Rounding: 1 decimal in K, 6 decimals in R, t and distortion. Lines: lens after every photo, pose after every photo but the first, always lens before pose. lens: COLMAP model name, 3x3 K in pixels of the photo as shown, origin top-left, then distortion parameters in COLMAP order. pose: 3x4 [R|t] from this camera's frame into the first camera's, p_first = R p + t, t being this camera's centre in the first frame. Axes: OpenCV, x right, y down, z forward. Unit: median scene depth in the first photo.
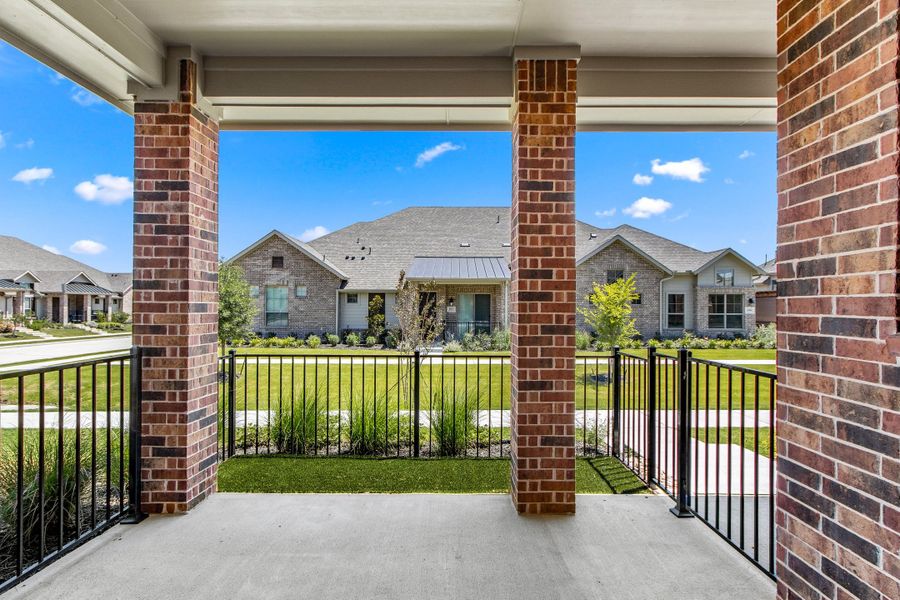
lens RADIAL K [[481.9, 0, 450.0], [0, 481.9, 300.0], [0, 0, 1]] dist [-0.001455, -0.000013]
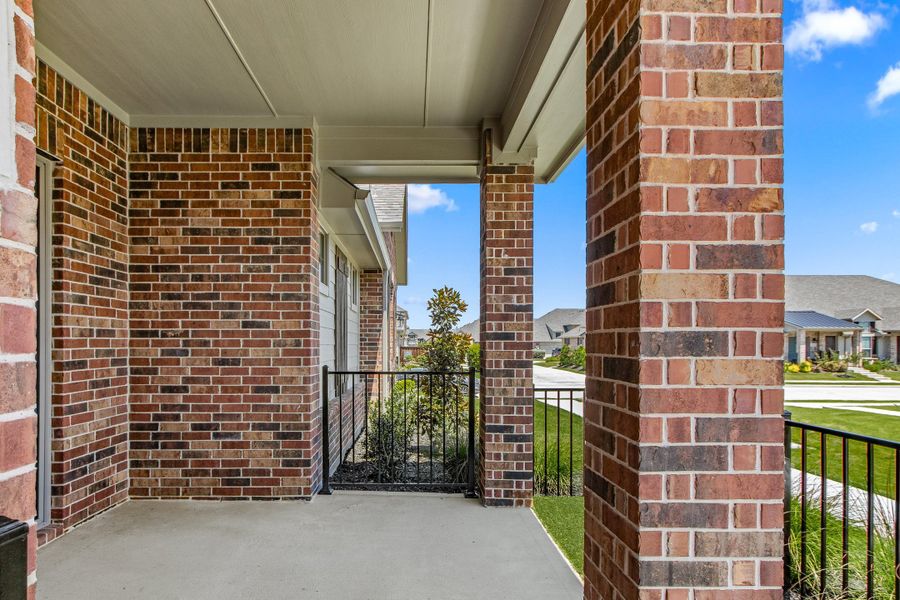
lens RADIAL K [[480.2, 0, 412.6], [0, 480.2, 346.8], [0, 0, 1]] dist [0.005059, 0.000634]
pose [[-0.004143, -0.001990, -0.999989, 0.086604], [0.012554, 0.999919, -0.002042, 0.005551], [0.999913, -0.012562, -0.004117, 0.108700]]
